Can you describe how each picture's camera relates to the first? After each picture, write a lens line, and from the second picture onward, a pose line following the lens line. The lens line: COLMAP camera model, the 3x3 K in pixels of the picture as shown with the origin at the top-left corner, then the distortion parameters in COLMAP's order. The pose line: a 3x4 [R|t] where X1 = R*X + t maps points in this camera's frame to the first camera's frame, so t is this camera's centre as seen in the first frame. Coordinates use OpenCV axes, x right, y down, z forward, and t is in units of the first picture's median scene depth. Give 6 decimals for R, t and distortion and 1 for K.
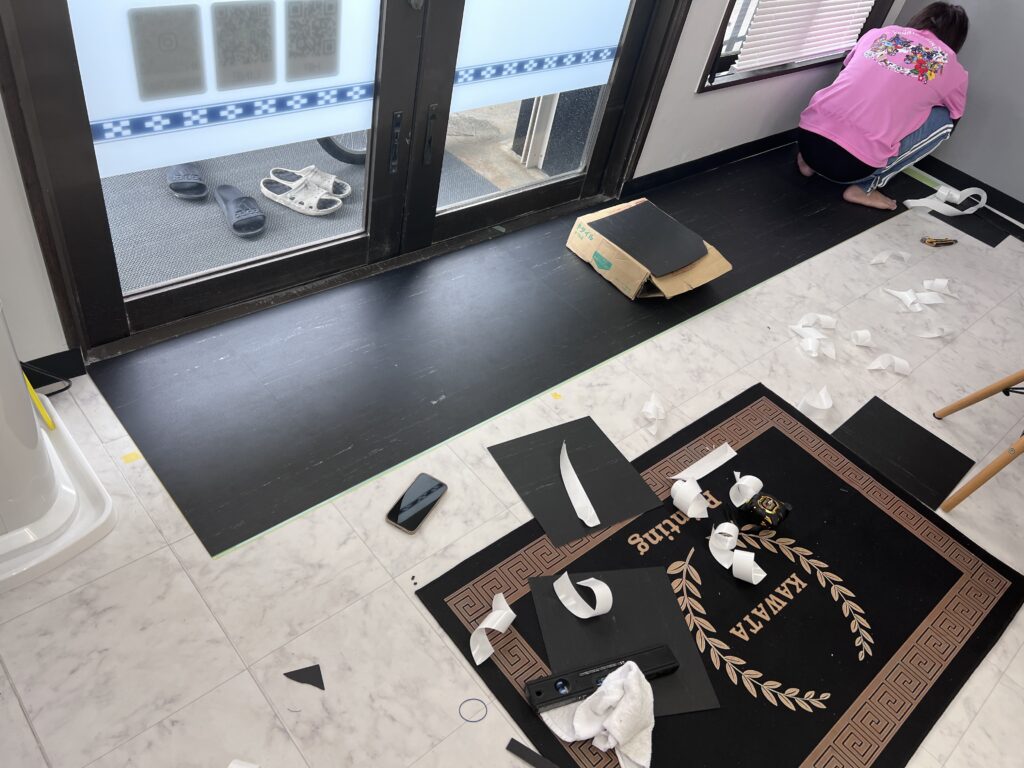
lens RADIAL K [[783.4, 0, 508.3], [0, 783.4, 386.5], [0, 0, 1]] dist [0.060349, -0.056514]
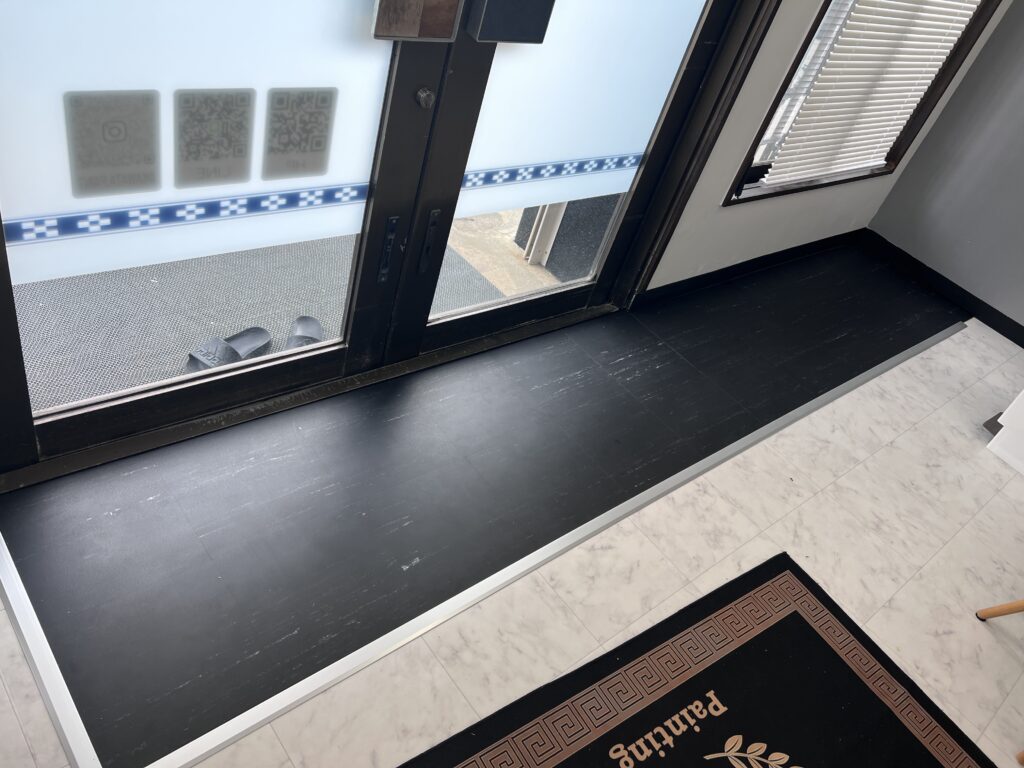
lens RADIAL K [[783.4, 0, 516.7], [0, 783.4, 383.8], [0, 0, 1]] dist [0.060349, -0.056514]
pose [[0.995896, 0.079868, 0.042578, -0.026011], [-0.077385, 0.995366, -0.057075, -0.117958], [-0.046940, 0.053546, 0.997462, 0.137028]]
